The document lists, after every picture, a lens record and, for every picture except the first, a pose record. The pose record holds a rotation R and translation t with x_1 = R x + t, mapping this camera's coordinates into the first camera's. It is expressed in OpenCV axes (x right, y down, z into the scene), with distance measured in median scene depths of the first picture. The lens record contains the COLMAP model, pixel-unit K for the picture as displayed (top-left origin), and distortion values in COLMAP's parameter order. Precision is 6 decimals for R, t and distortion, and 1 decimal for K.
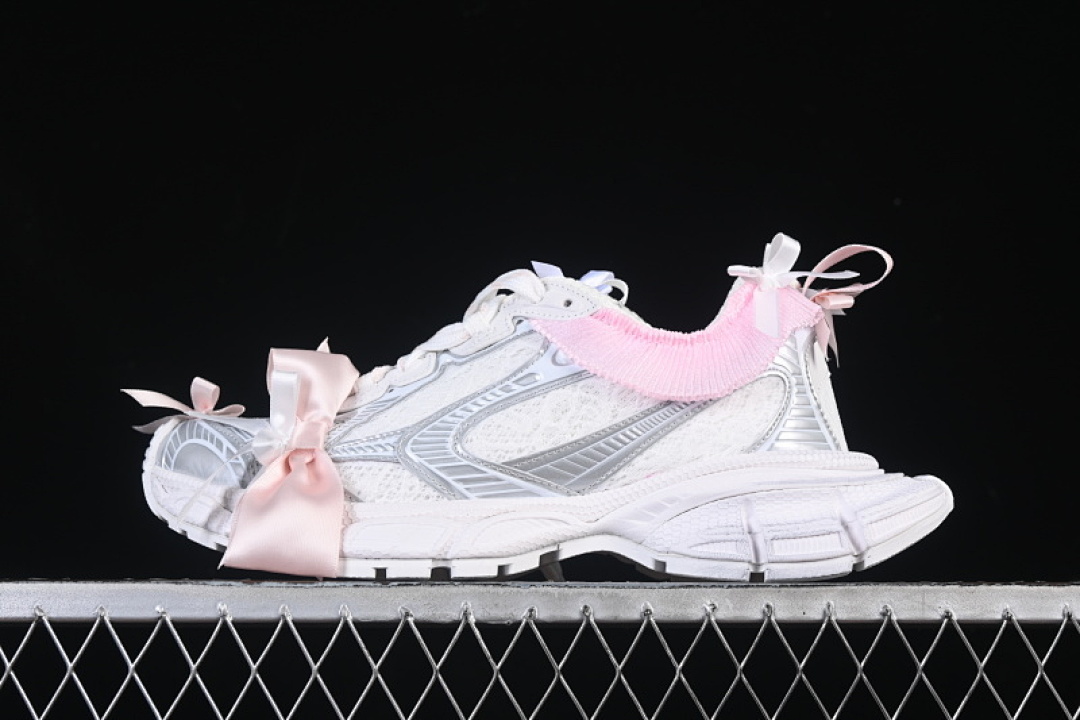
lens RADIAL K [[2353.3, 0, 540.0], [0, 2353.3, 360.0], [0, 0, 1]] dist [0.056929, 0.511521]
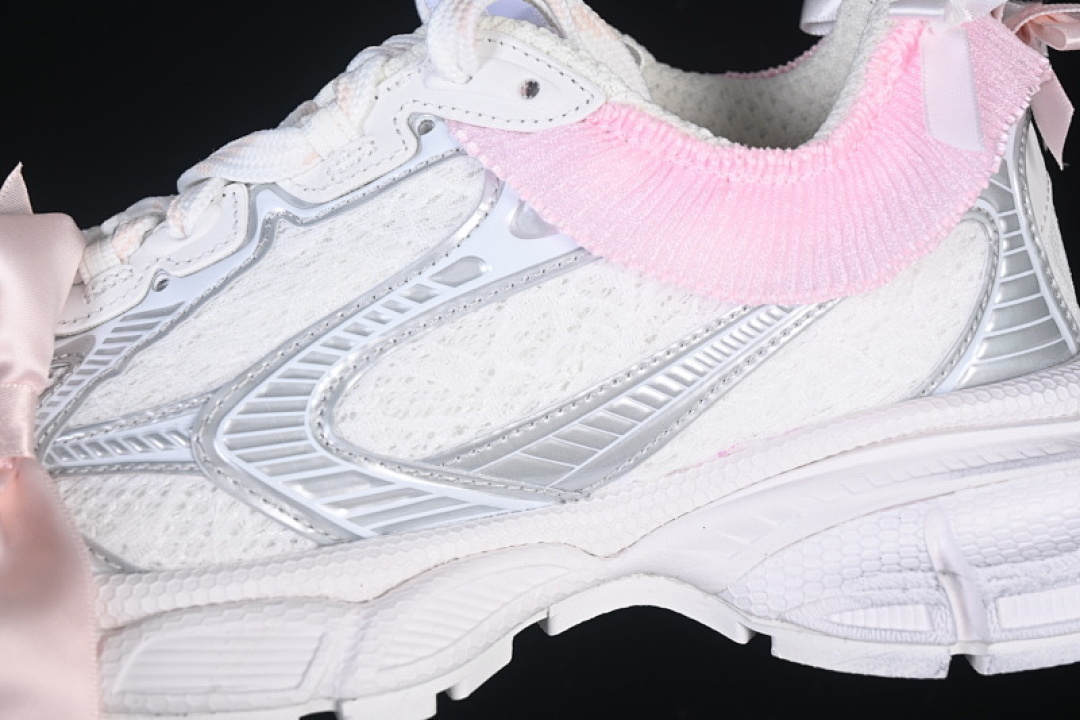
lens RADIAL K [[2353.3, 0, 540.0], [0, 2353.3, 360.0], [0, 0, 1]] dist [0.056929, 0.511521]
pose [[0.988570, -0.081271, 0.126983, -0.050960], [0.036322, 0.945843, 0.322585, -0.126375], [-0.146323, -0.314286, 0.937984, 0.553782]]
